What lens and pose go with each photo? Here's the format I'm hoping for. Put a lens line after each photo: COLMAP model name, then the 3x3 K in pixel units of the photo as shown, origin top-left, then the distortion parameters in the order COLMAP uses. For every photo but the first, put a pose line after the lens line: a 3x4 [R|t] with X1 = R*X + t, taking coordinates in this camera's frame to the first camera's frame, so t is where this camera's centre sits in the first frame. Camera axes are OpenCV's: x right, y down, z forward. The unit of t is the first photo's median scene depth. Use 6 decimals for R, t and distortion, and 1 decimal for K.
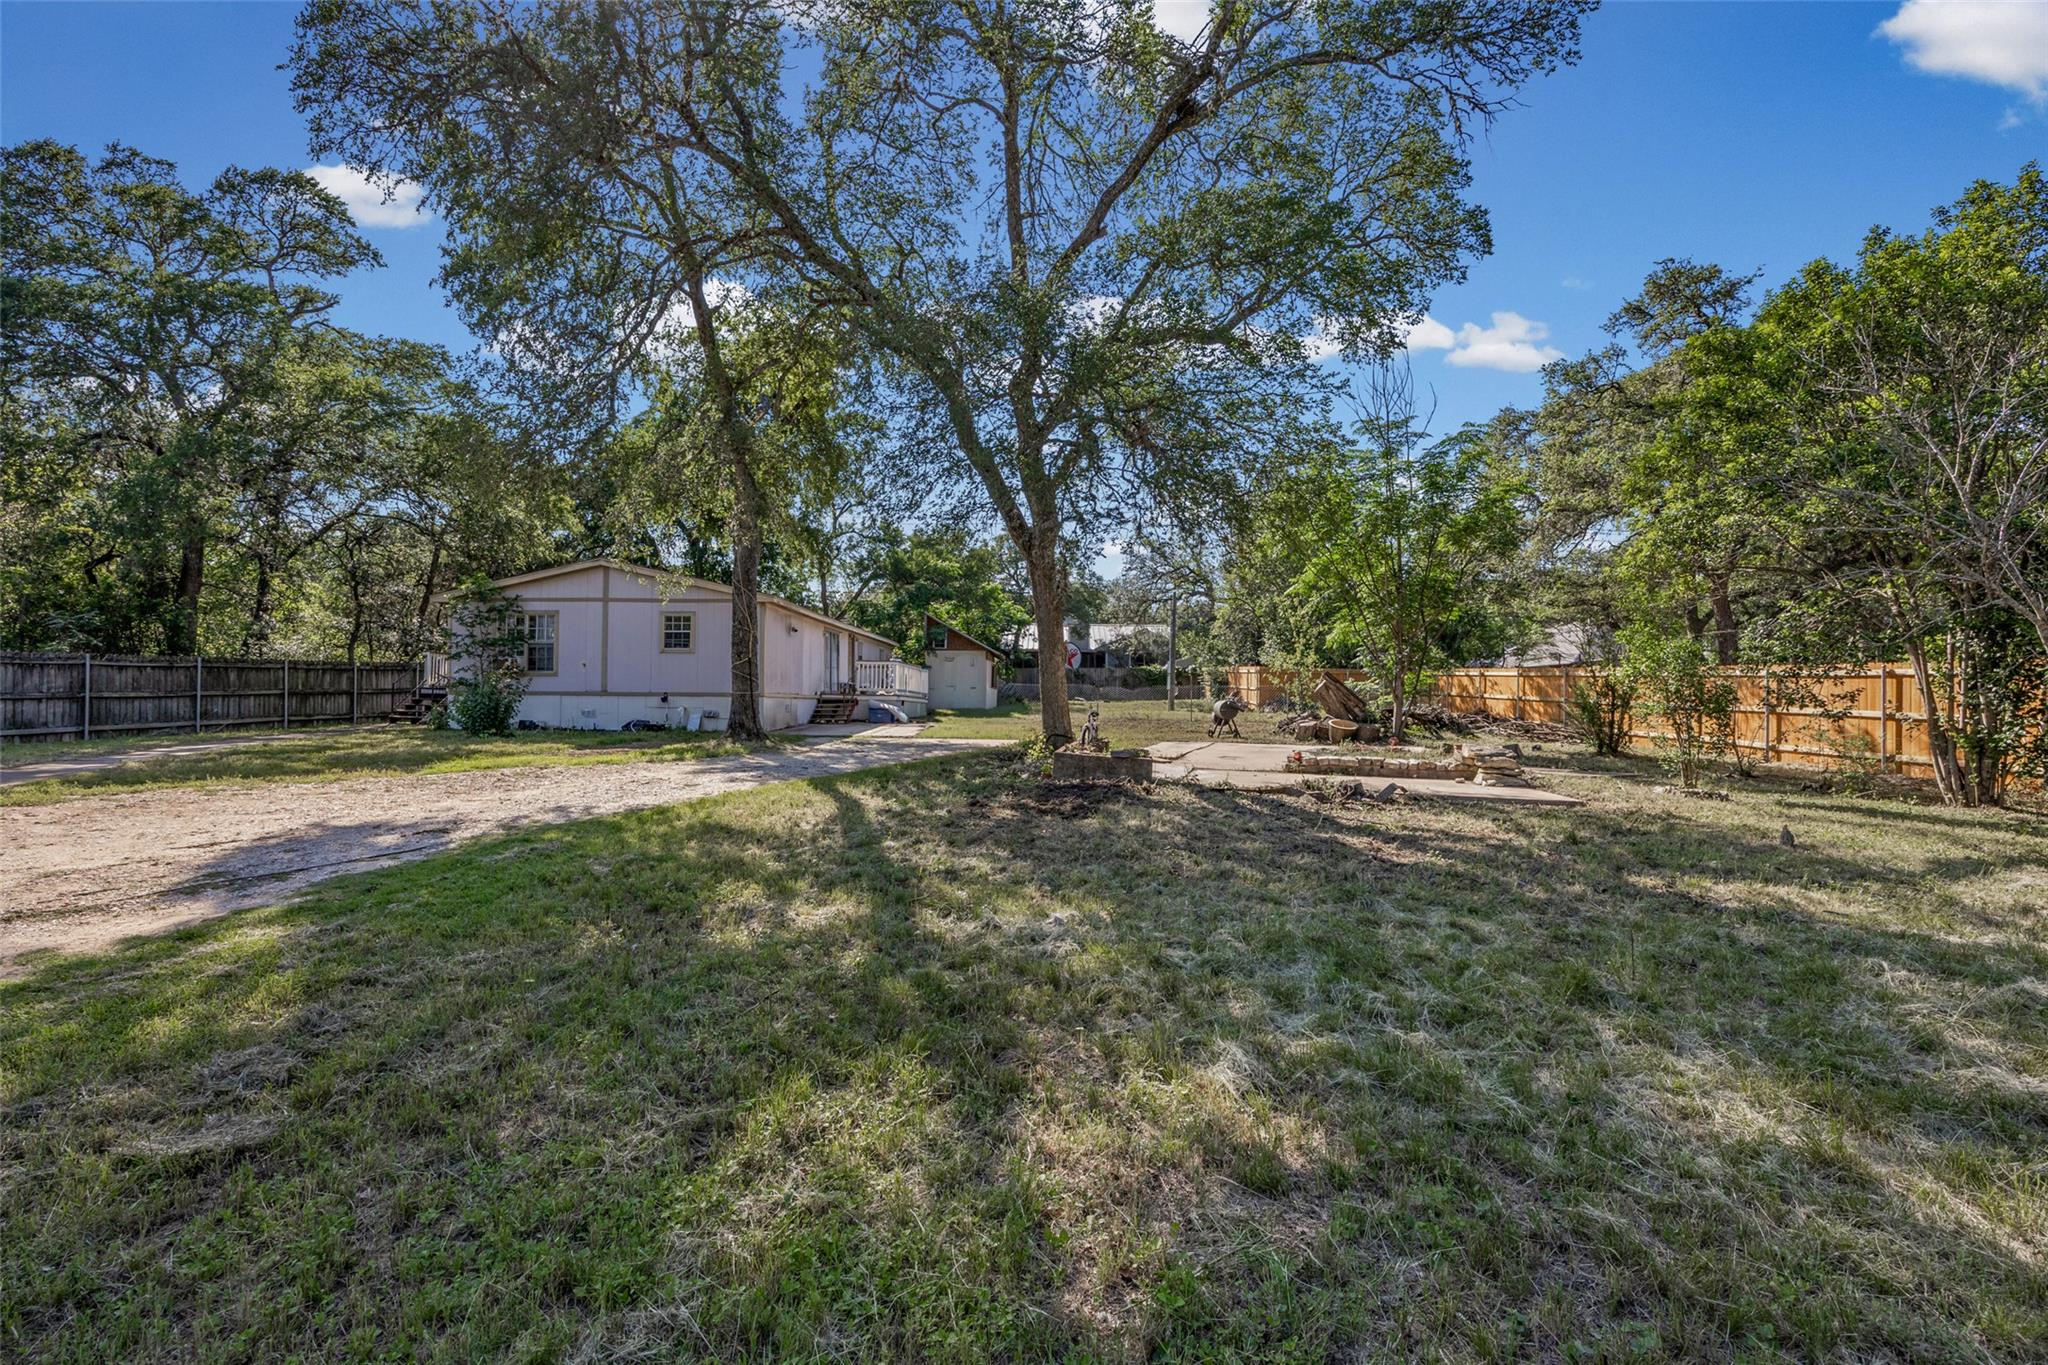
lens RADIAL K [[952.4, 0, 1024.0], [0, 952.4, 682.5], [0, 0, 1]] dist [-0.001564, -0.000521]
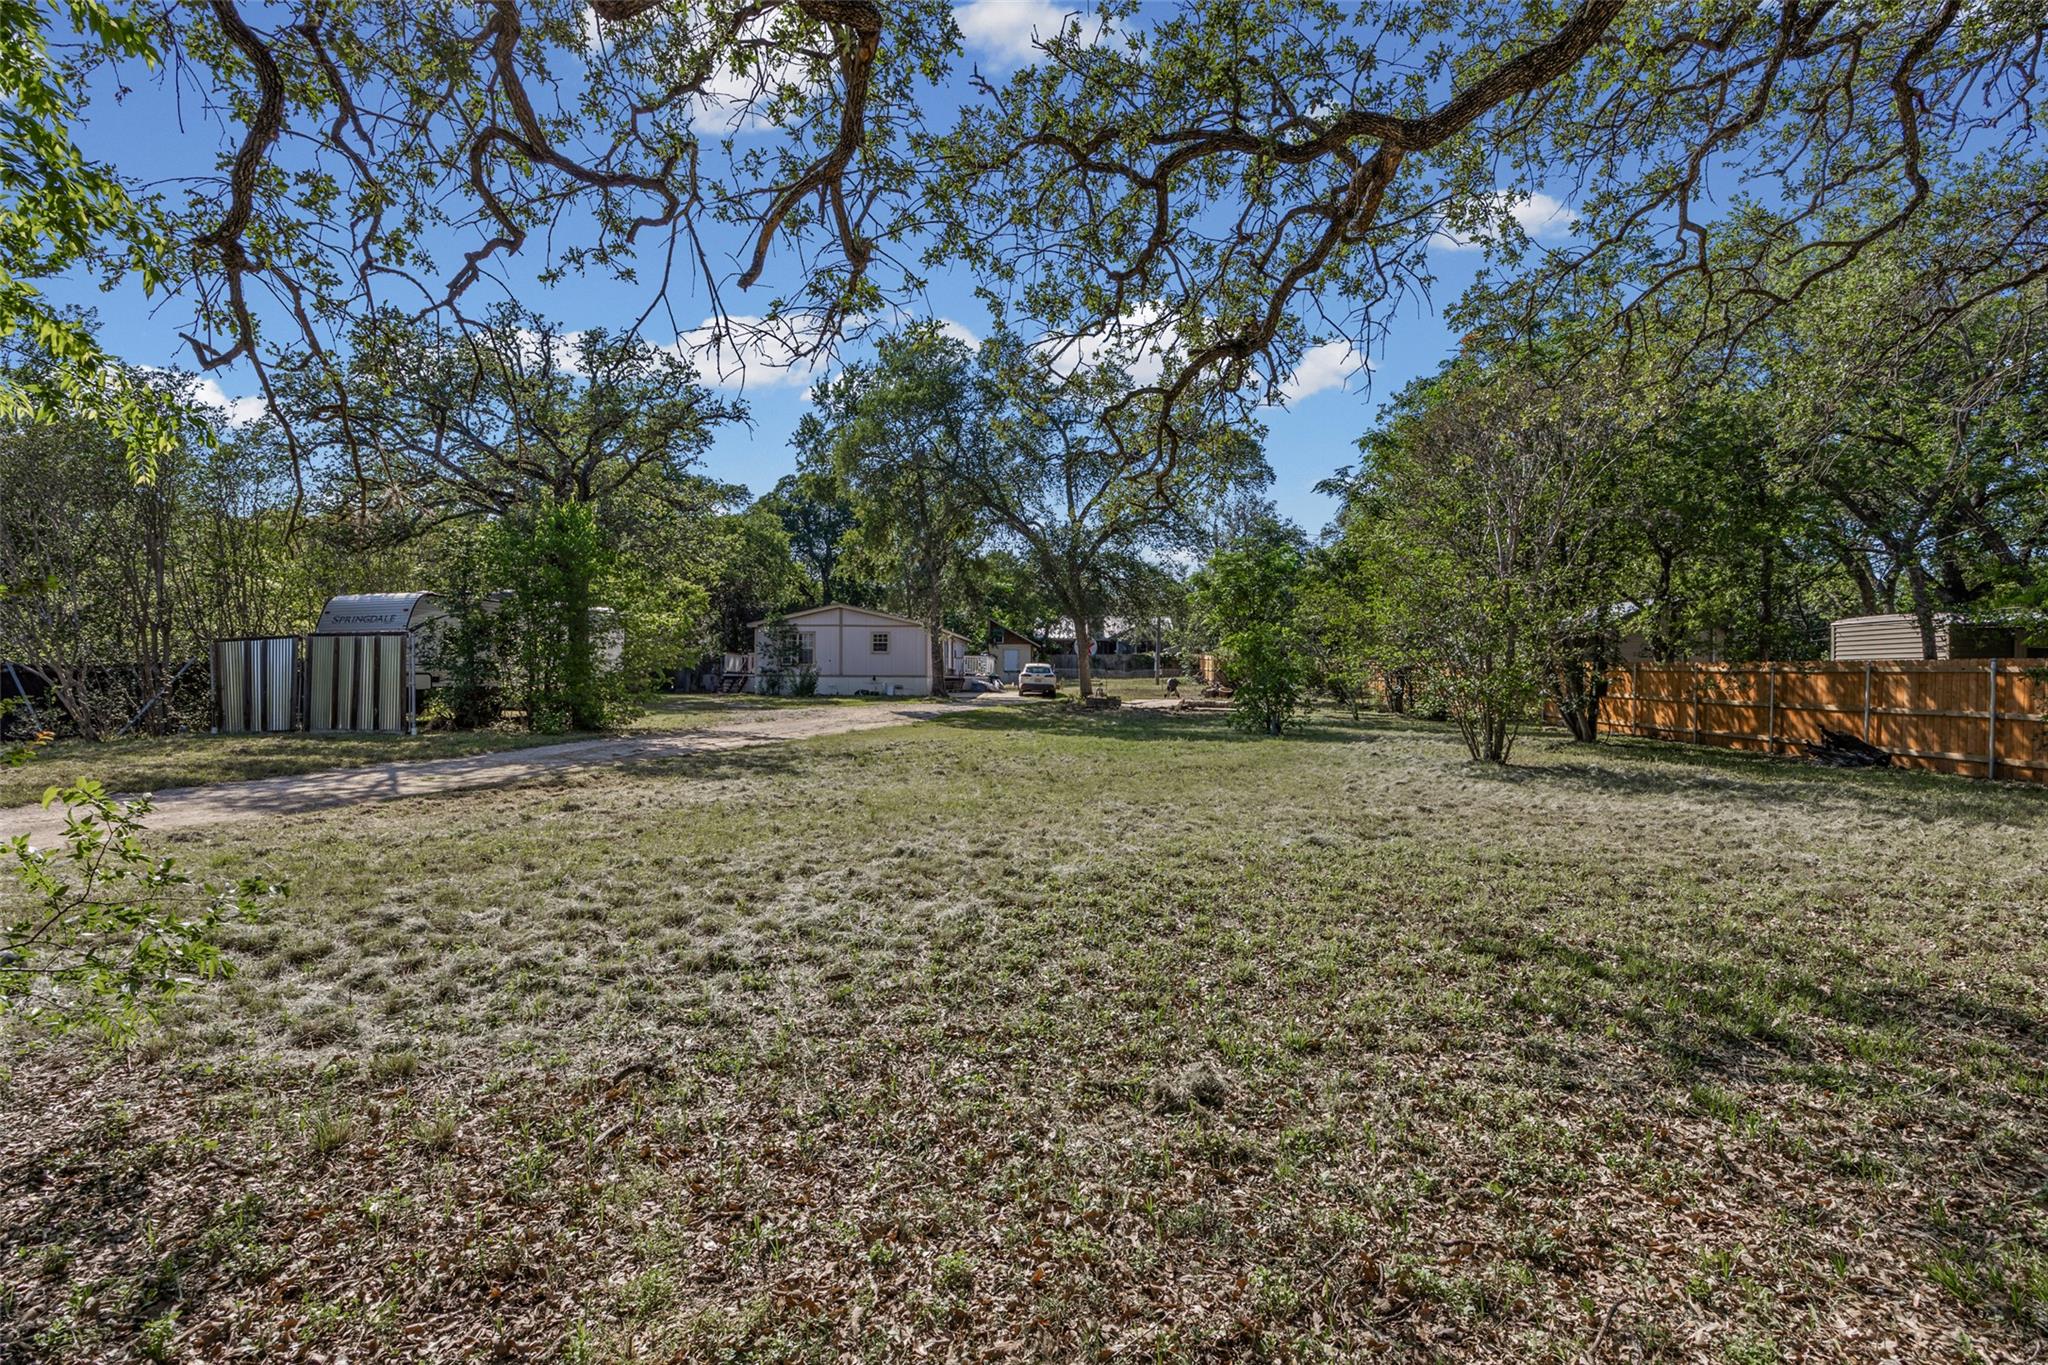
lens RADIAL K [[1025.2, 0, 1024.0], [0, 1025.2, 682.5], [0, 0, 1]] dist [0.001227, 0.000137]
pose [[0.999881, -0.007176, -0.013688, -0.054331], [0.007504, 0.999682, 0.024087, -0.022595], [0.013511, -0.024187, 0.999616, -1.004750]]
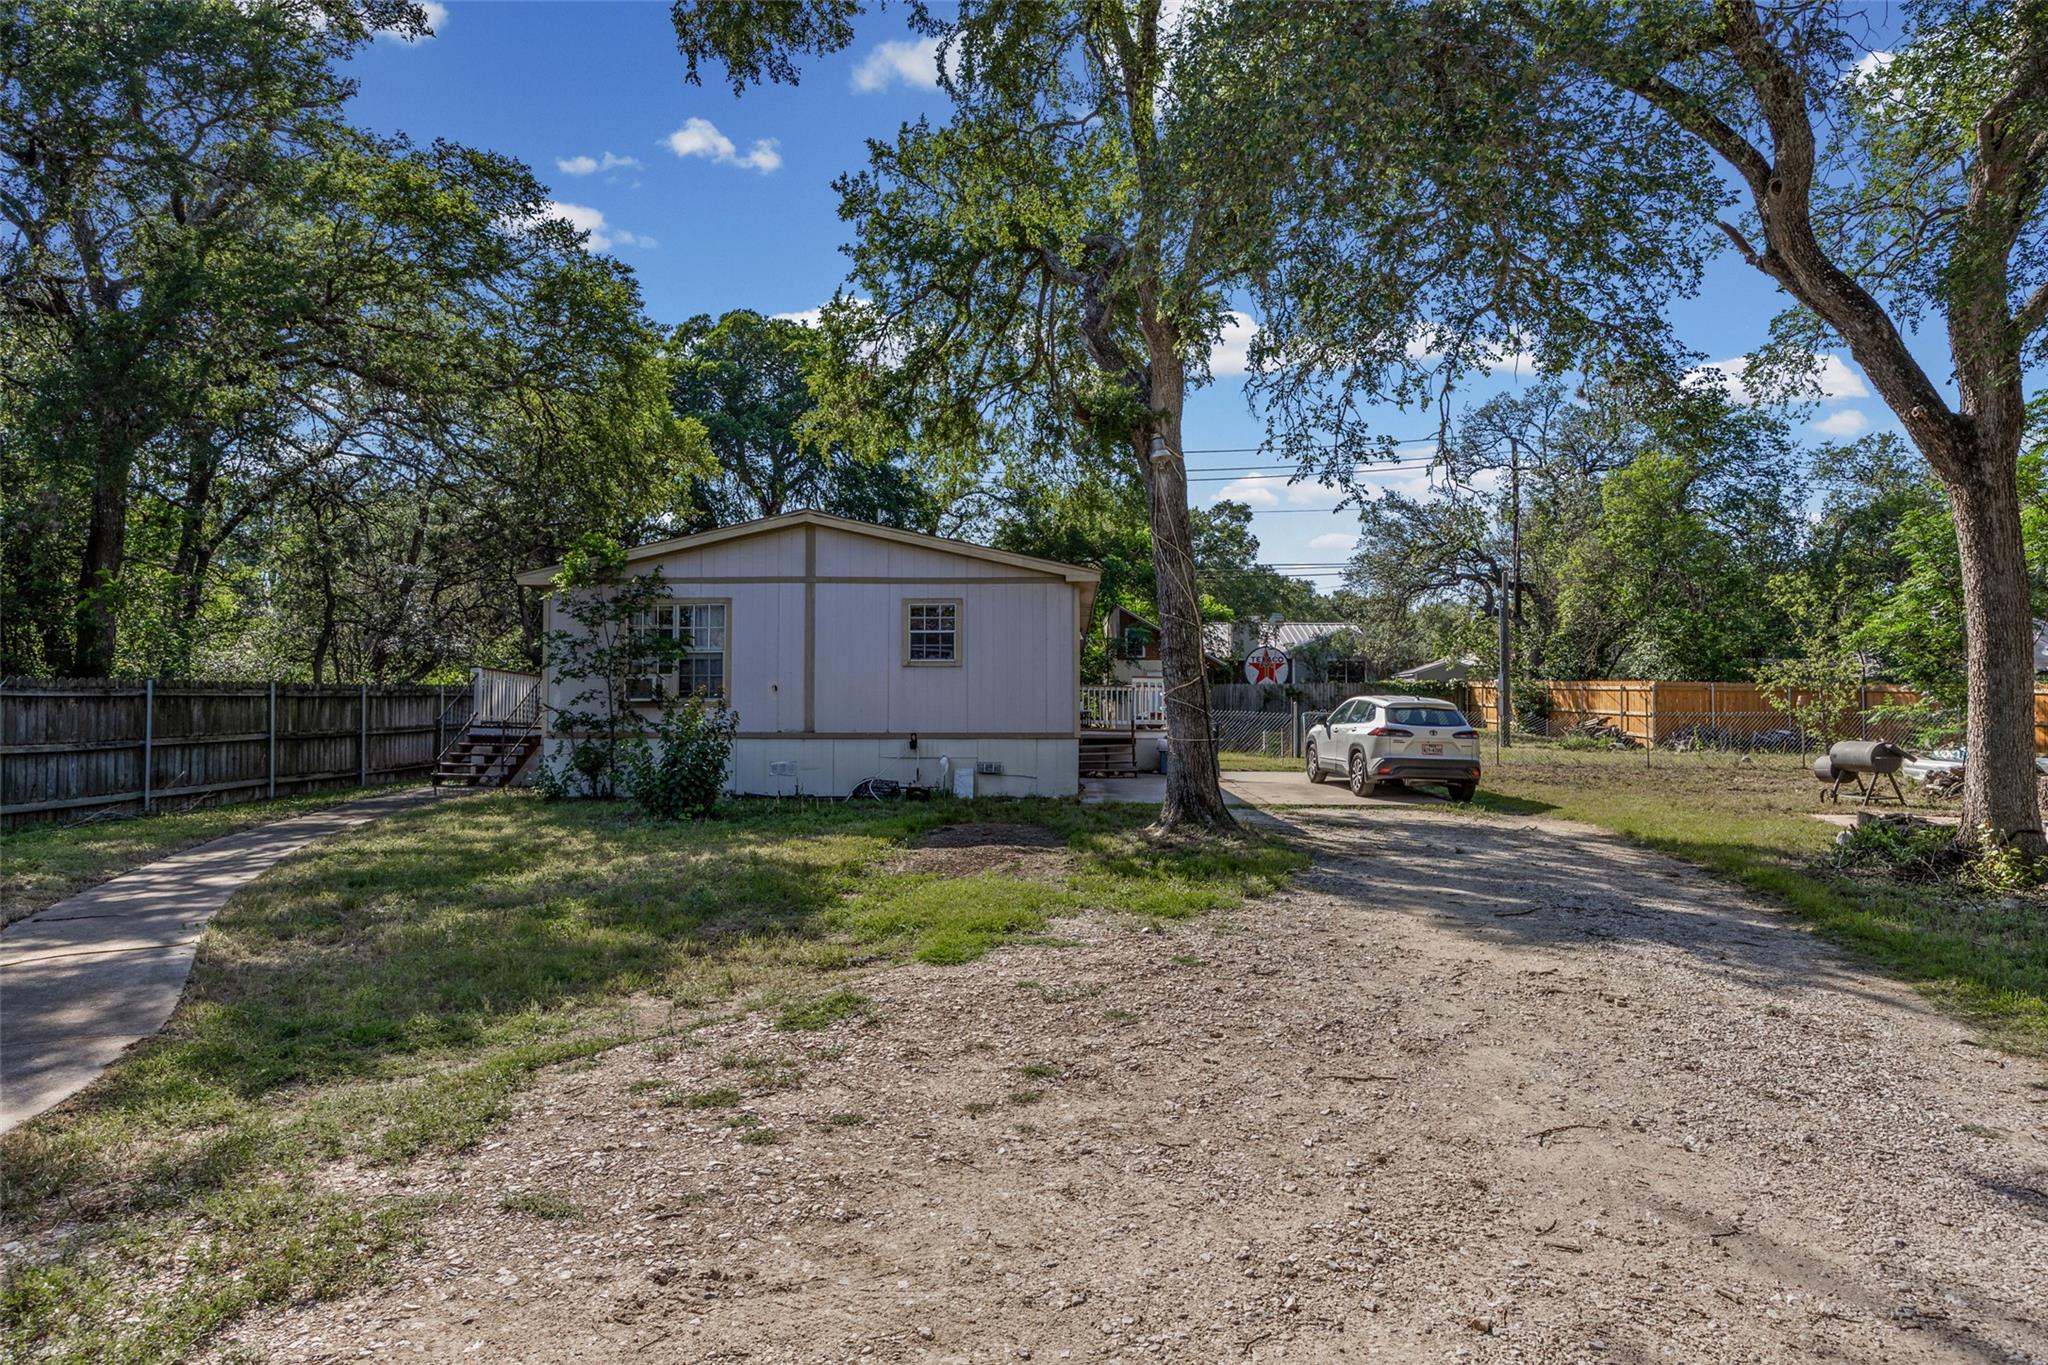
lens RADIAL K [[1196.4, 0, 1024.0], [0, 1196.4, 682.5], [0, 0, 1]] dist [0.000316, 0.000941]
pose [[0.999912, -0.006483, 0.011580, -0.312246], [0.006640, 0.999886, -0.013559, -0.010821], [-0.011491, 0.013634, 0.999841, 0.241668]]
